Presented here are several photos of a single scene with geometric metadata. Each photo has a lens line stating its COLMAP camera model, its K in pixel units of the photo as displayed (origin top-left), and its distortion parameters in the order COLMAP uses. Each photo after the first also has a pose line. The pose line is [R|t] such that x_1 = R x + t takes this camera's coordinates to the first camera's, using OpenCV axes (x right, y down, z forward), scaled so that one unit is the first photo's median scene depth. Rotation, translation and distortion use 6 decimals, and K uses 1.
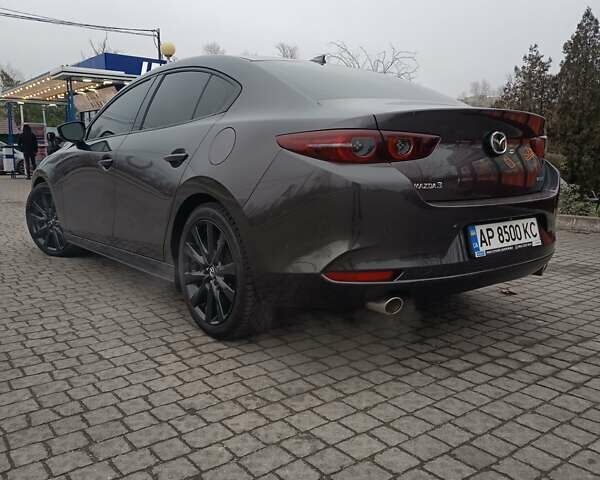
lens RADIAL K [[554.4, 0, 300.0], [0, 554.4, 240.0], [0, 0, 1]] dist [0.037760, -0.020479]
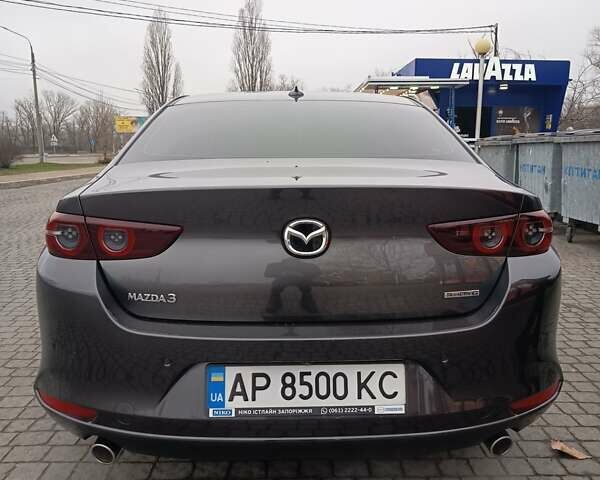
lens RADIAL K [[554.4, 0, 300.0], [0, 554.4, 240.0], [0, 0, 1]] dist [0.037760, -0.020479]
pose [[0.808626, 0.097454, -0.580195, 0.705485], [-0.093523, 0.994938, 0.036772, -0.192683], [0.580842, 0.024527, 0.813647, 0.495812]]
